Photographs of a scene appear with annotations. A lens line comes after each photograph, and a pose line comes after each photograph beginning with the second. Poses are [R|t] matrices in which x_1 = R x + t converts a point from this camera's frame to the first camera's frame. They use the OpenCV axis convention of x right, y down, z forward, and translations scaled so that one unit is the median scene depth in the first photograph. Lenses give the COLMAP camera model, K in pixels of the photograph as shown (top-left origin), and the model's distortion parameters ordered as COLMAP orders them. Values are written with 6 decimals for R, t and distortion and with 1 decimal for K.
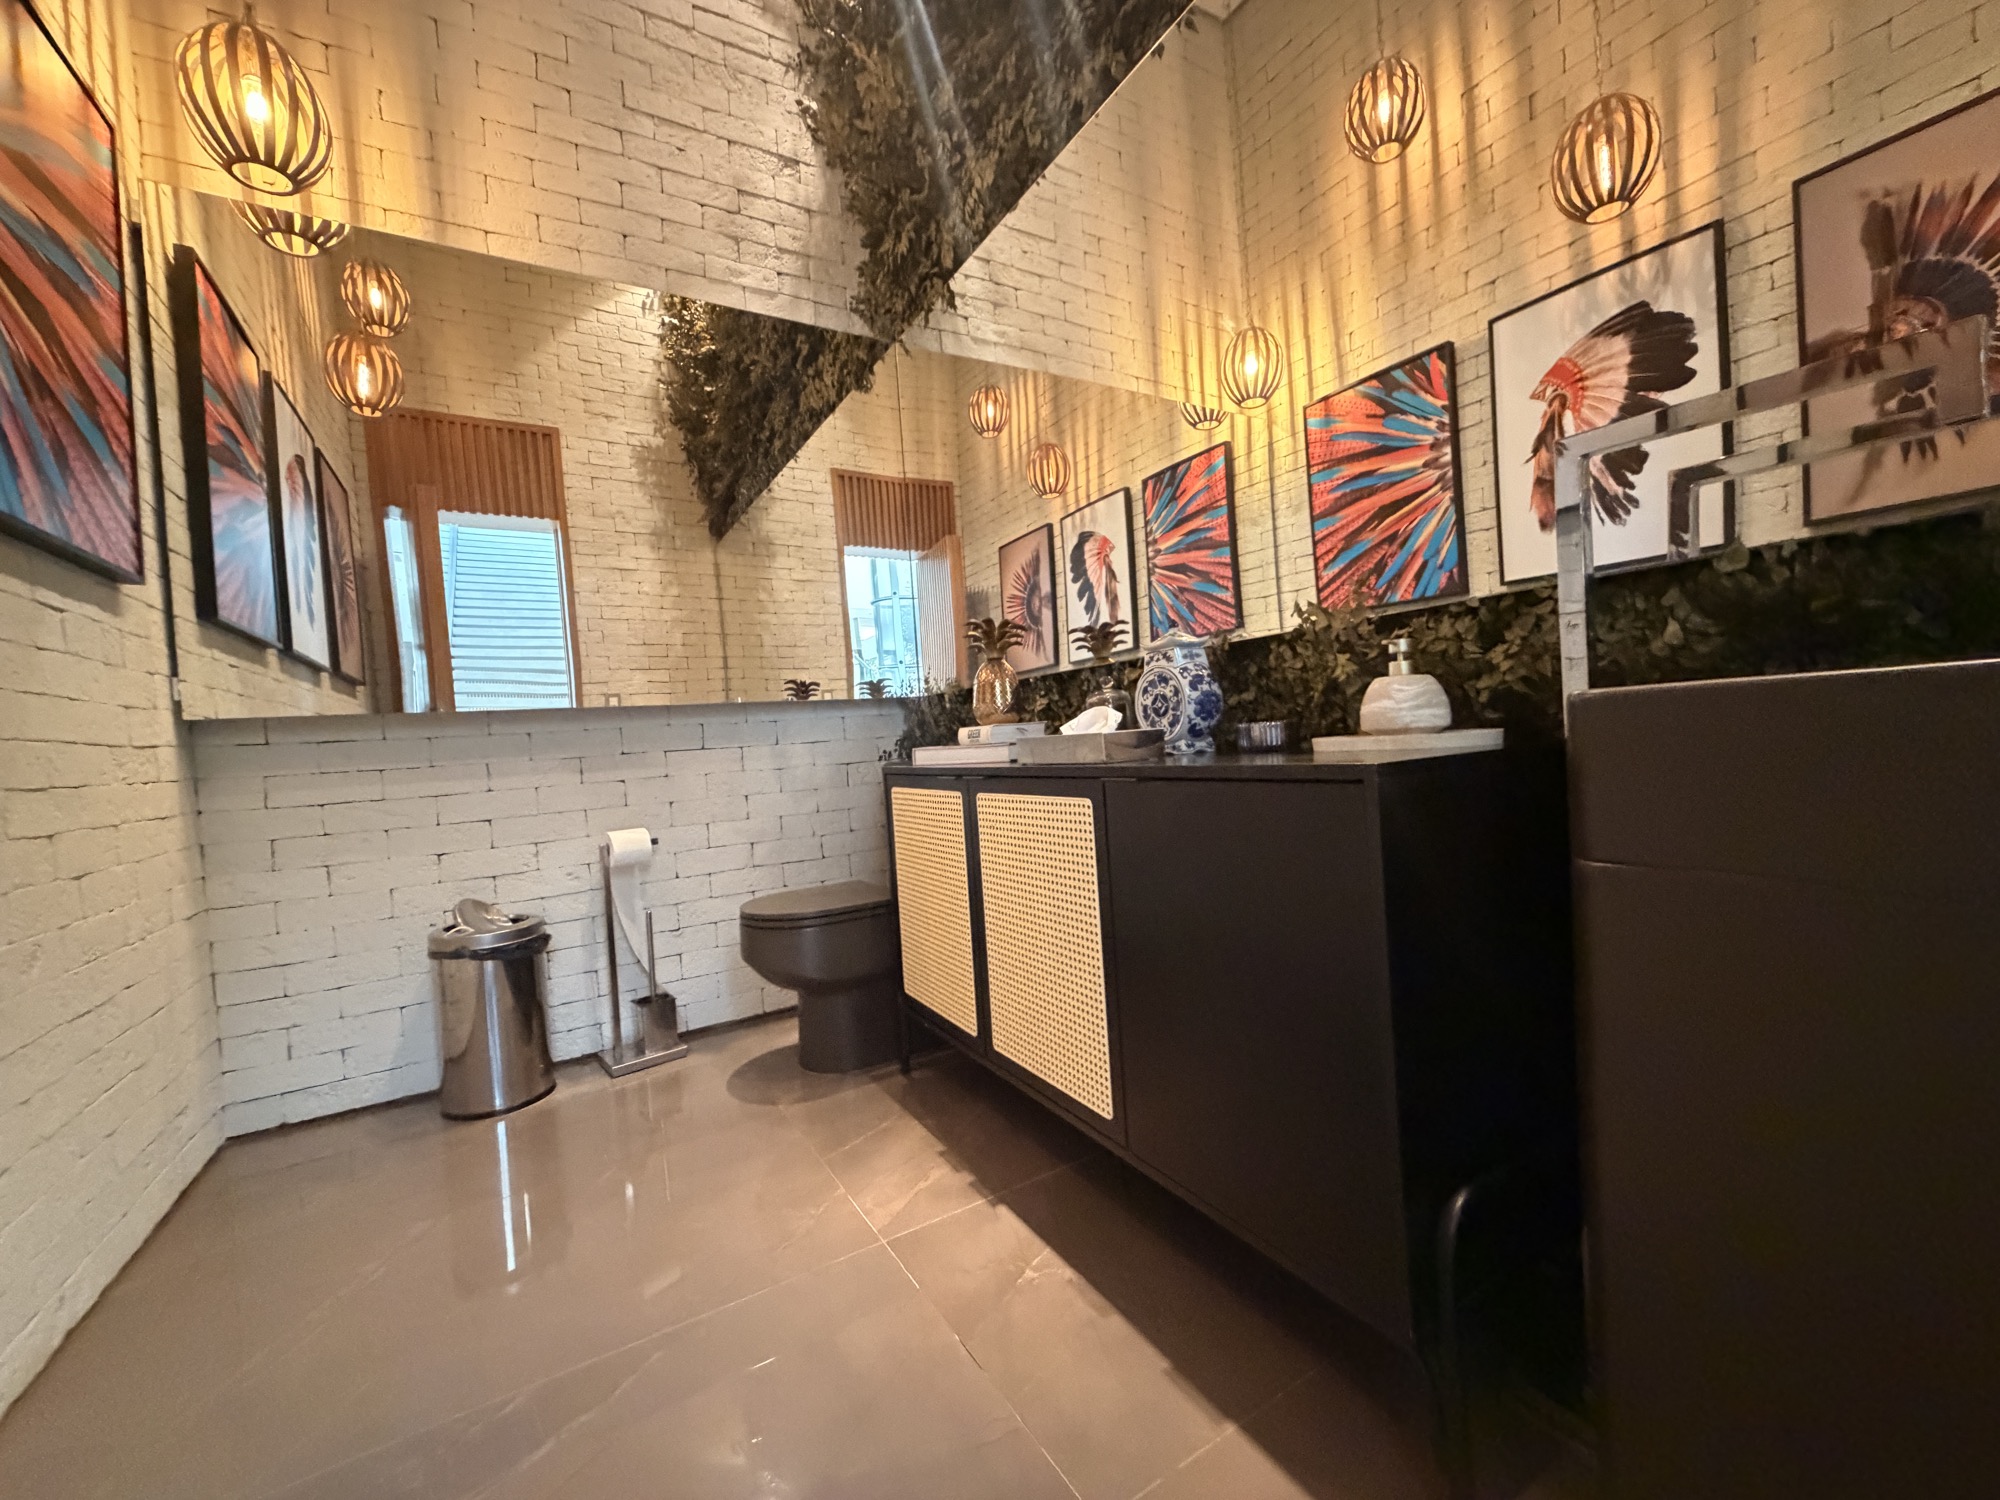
lens RADIAL K [[791.3, 0, 992.5], [0, 791.3, 750.6], [0, 0, 1]] dist [-0.001134, -0.000239]
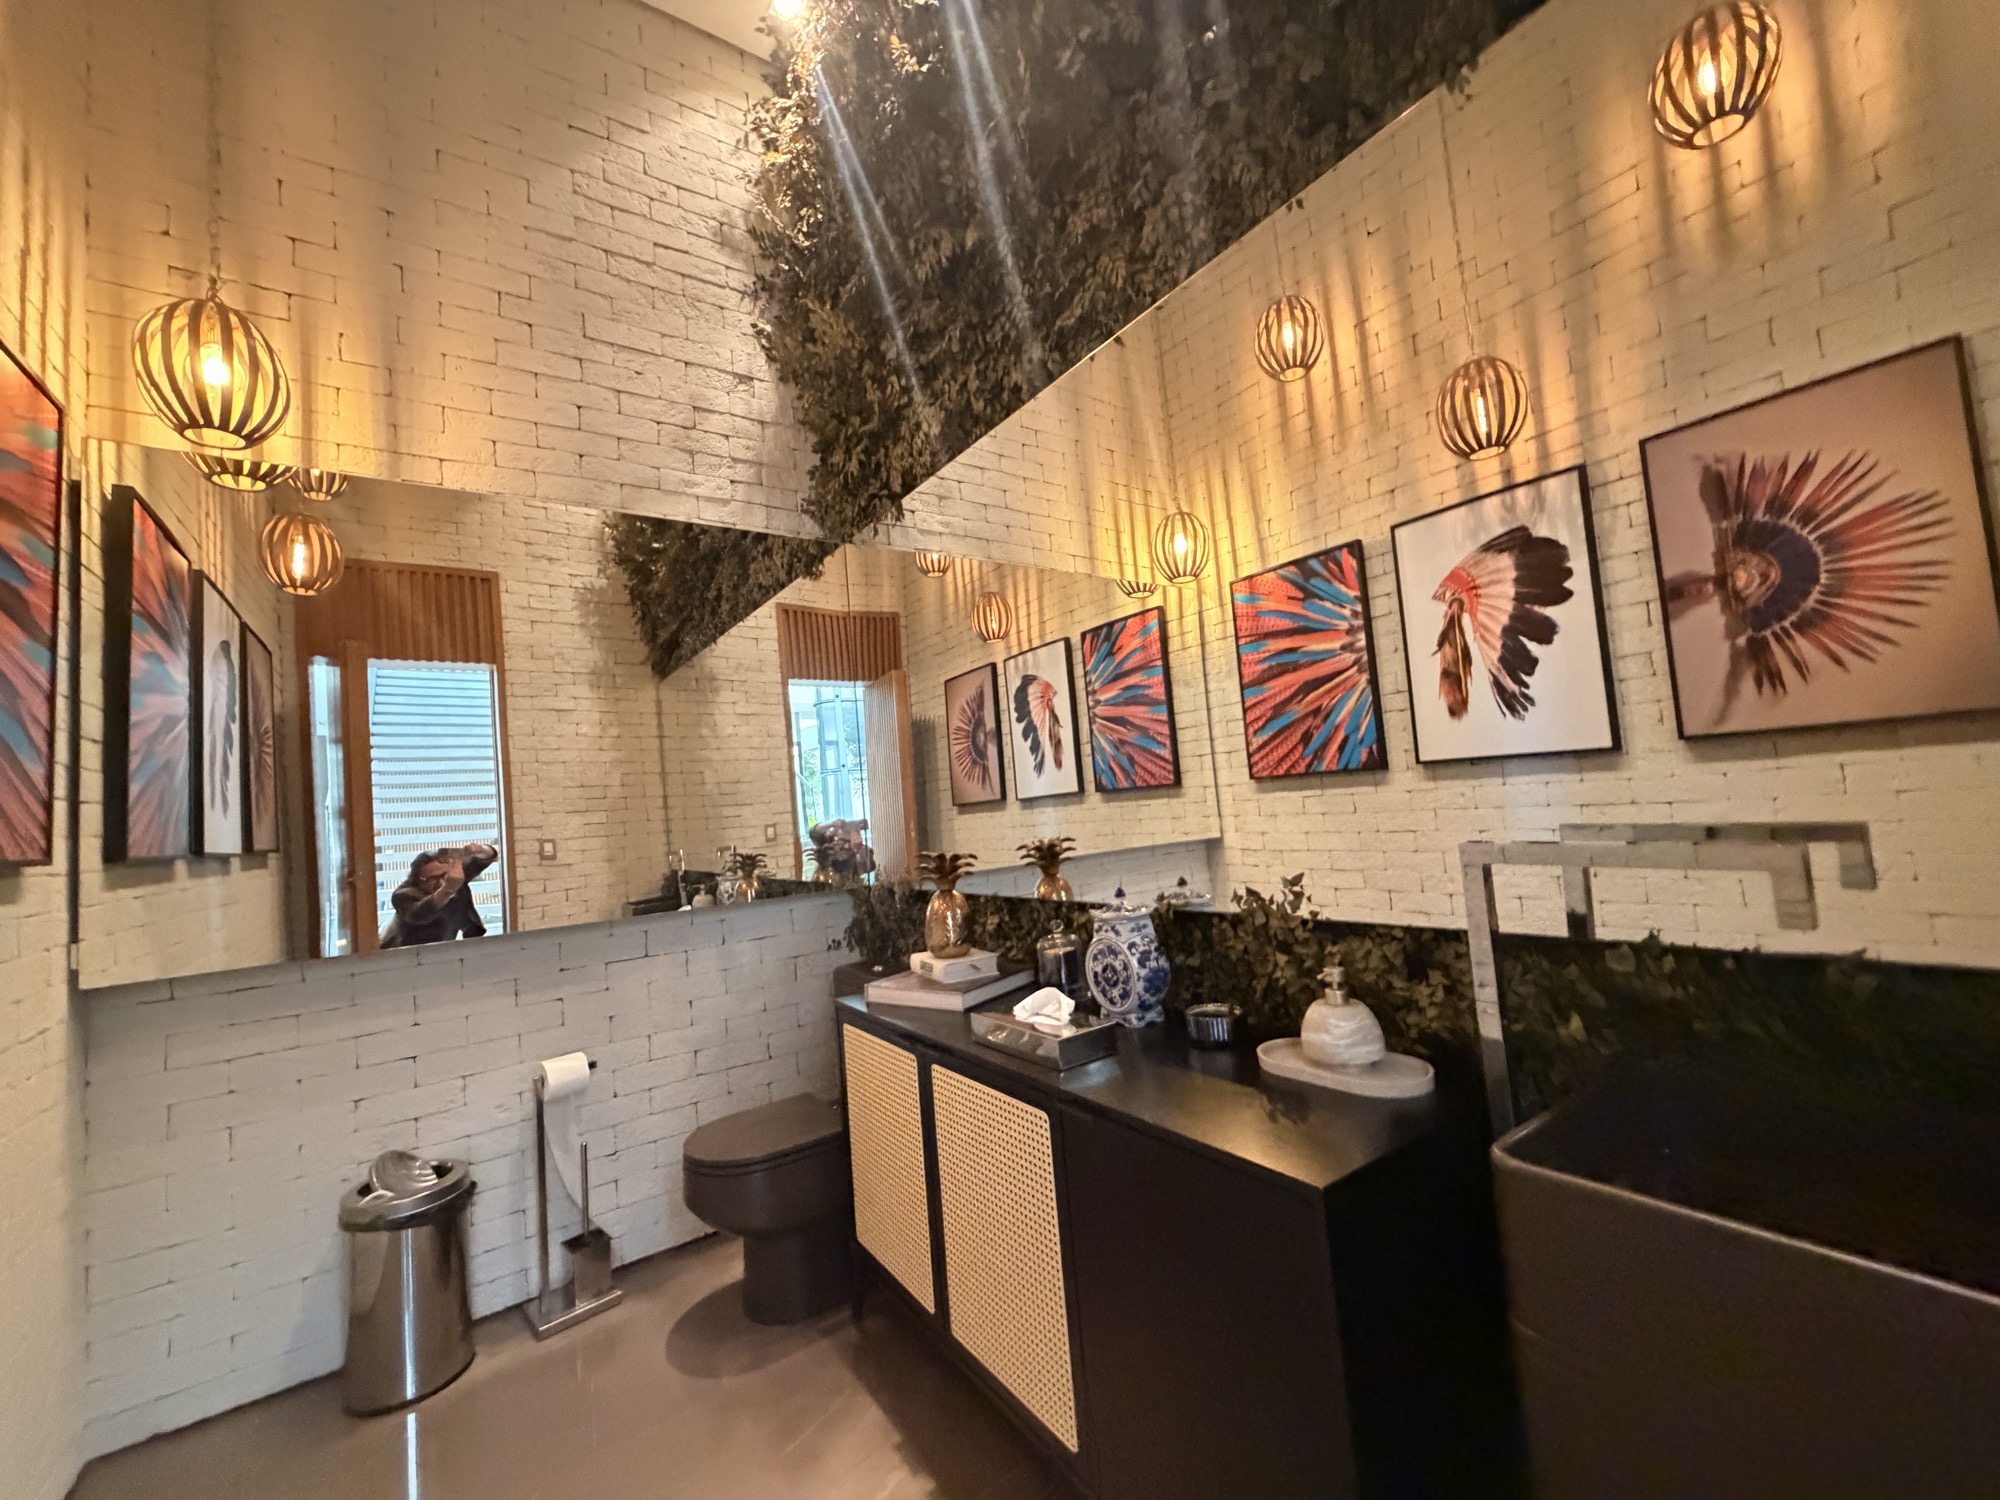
lens RADIAL K [[792.5, 0, 991.5], [0, 792.5, 752.6], [0, 0, 1]] dist [-0.001258, 0.000225]
pose [[0.997344, -0.008458, 0.072341, -0.008664], [0.015366, 0.995313, -0.095474, -0.147649], [-0.071194, 0.096332, 0.992800, -0.024448]]
